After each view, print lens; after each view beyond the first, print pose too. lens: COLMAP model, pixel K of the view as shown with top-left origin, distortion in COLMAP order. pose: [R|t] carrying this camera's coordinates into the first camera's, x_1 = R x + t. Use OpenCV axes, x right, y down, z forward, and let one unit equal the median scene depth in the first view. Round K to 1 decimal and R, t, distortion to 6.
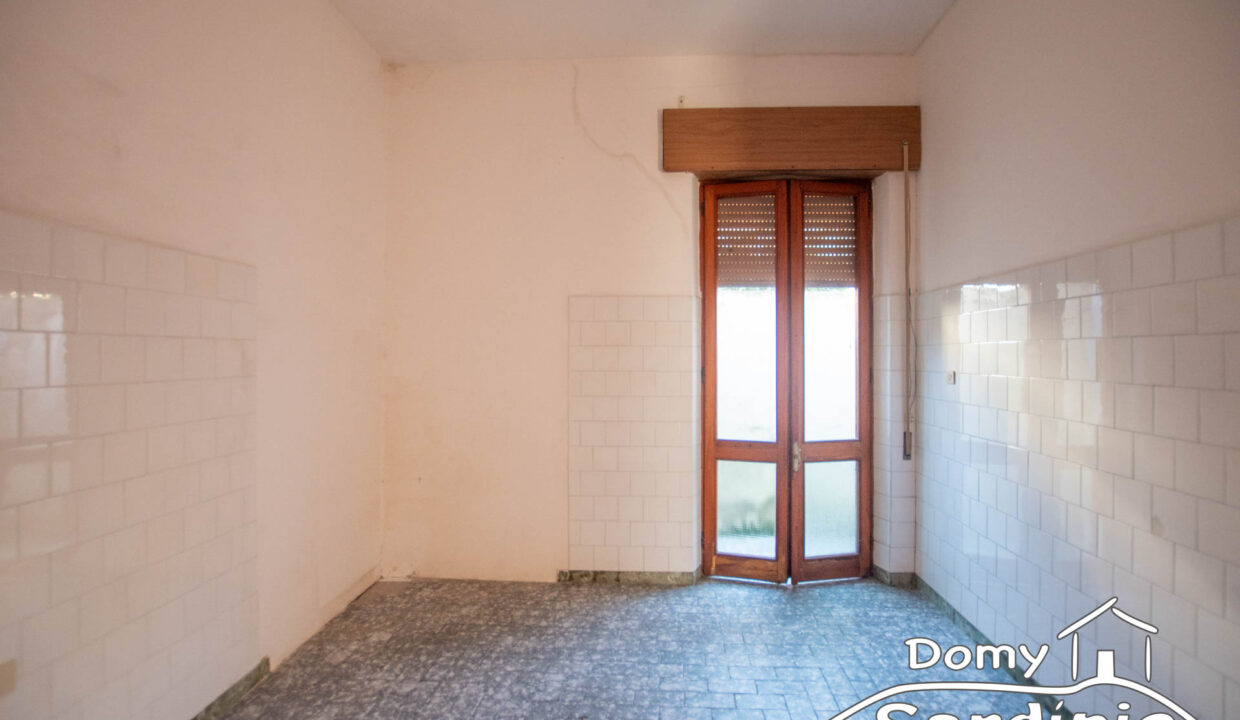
lens RADIAL K [[549.1, 0, 599.2], [0, 549.1, 333.1], [0, 0, 1]] dist [-0.027372, 0.000469]
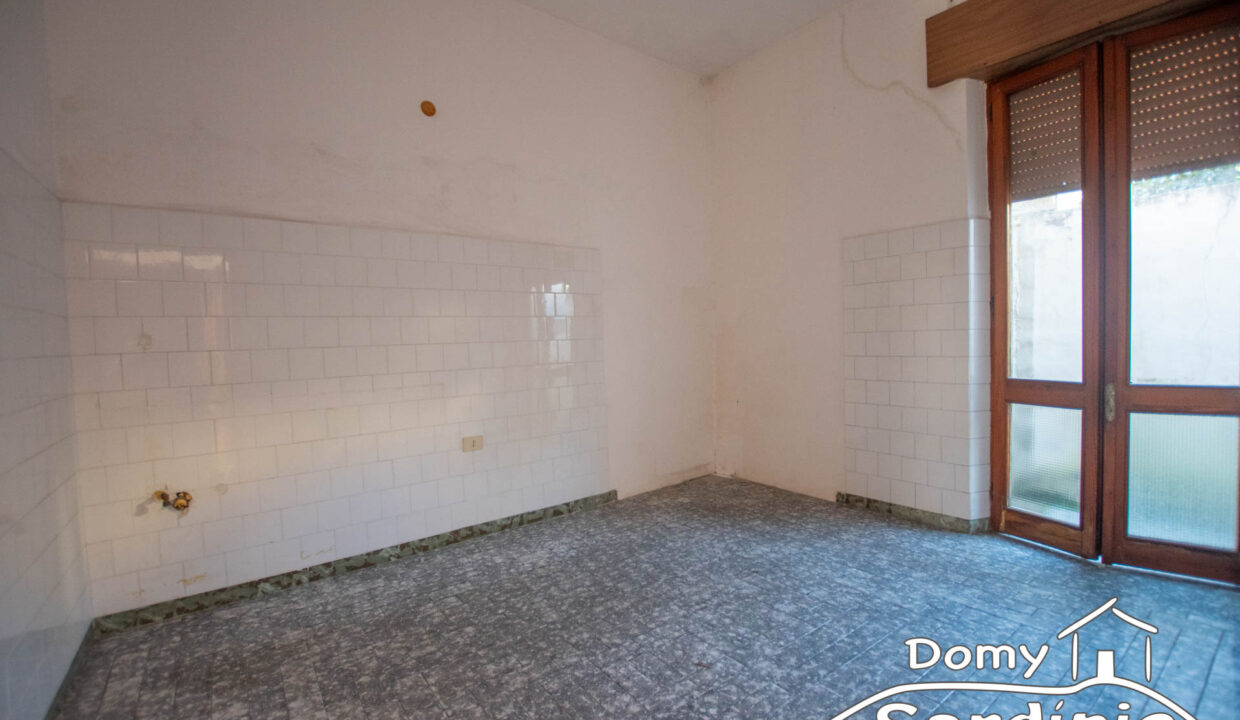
lens RADIAL K [[554.8, 0, 616.7], [0, 554.8, 337.4], [0, 0, 1]] dist [-0.027208, -0.000389]
pose [[0.635517, -0.013335, -0.771972, 0.503159], [0.051355, 0.998367, 0.025032, 0.078099], [0.770377, -0.055553, 0.635164, -0.019802]]
